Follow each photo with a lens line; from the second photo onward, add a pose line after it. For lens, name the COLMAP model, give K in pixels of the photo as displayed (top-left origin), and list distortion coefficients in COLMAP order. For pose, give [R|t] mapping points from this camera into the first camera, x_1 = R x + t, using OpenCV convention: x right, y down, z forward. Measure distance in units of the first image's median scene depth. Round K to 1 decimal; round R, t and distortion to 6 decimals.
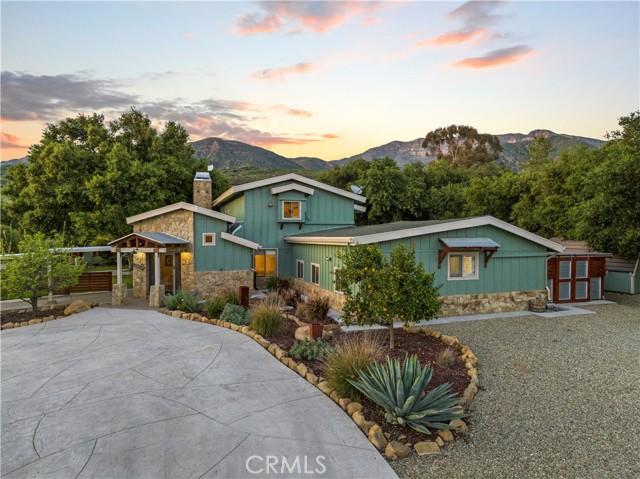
lens RADIAL K [[452.5, 0, 320.0], [0, 452.5, 239.5], [0, 0, 1]] dist [-0.036756, -0.000013]
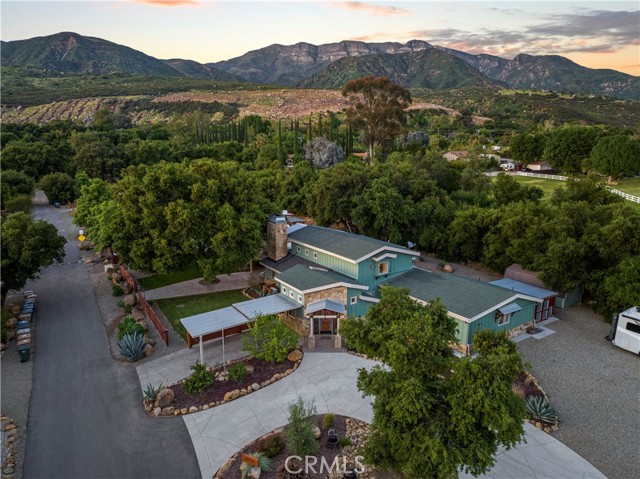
lens RADIAL K [[452.5, 0, 320.0], [0, 452.5, 239.5], [0, 0, 1]] dist [-0.036756, -0.000013]
pose [[0.966554, -0.054914, 0.250517, -0.677975], [0.004126, 0.980011, 0.198900, -0.486390], [-0.256431, -0.191214, 0.947460, -0.442833]]
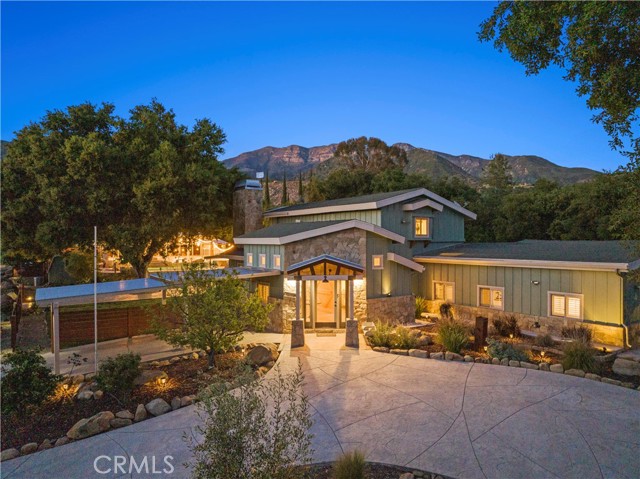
lens RADIAL K [[452.5, 0, 320.0], [0, 452.5, 239.5], [0, 0, 1]] dist [-0.036756, -0.000013]
pose [[0.960885, -0.001159, 0.276944, -0.527164], [0.004067, 0.999942, -0.009923, -0.031789], [-0.276916, 0.010661, 0.960835, 0.159499]]
